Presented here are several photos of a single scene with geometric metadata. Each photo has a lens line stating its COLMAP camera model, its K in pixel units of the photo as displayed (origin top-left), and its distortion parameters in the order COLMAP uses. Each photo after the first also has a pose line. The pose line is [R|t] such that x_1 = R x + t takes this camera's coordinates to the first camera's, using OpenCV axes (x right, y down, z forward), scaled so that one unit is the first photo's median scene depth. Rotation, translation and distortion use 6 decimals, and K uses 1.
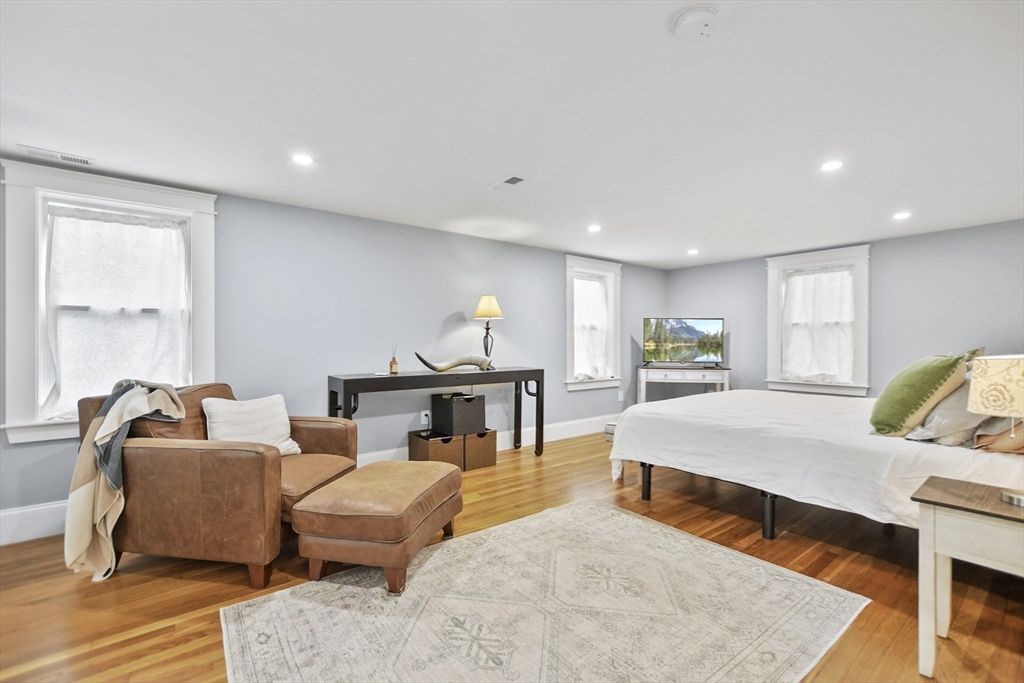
lens RADIAL K [[455.0, 0, 514.5], [0, 455.0, 342.4], [0, 0, 1]] dist [-0.004070, -0.000201]
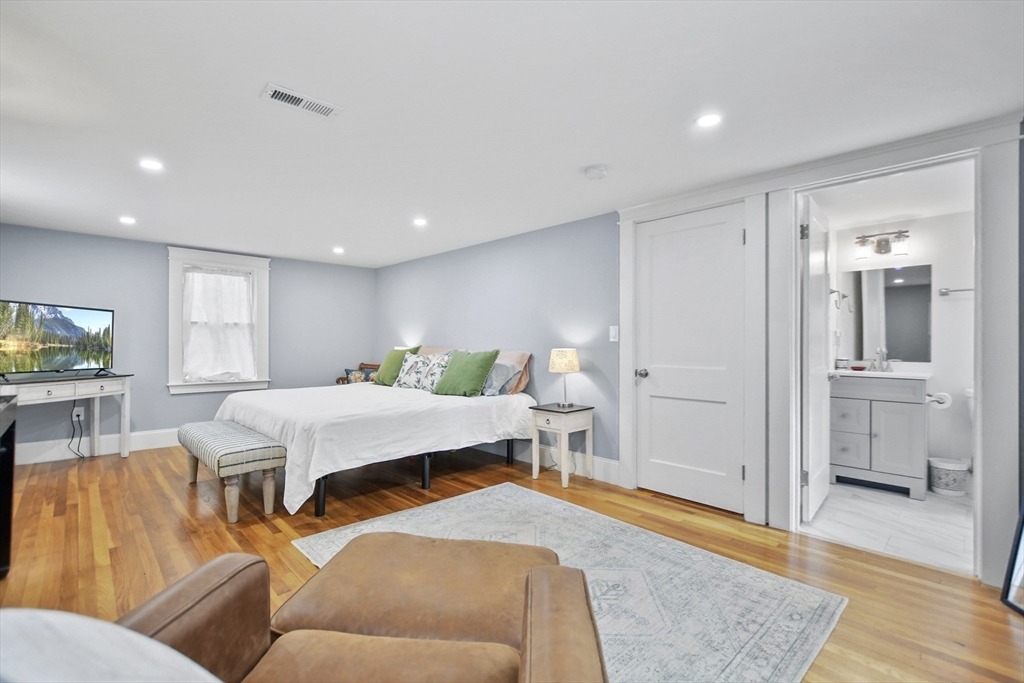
lens RADIAL K [[455.0, 0, 514.5], [0, 455.0, 342.4], [0, 0, 1]] dist [-0.004070, -0.000201]
pose [[-0.099451, 0.002654, 0.995039, -0.660452], [-0.005645, 0.999979, -0.003231, 0.000518], [-0.995026, -0.005938, -0.099433, 0.713167]]
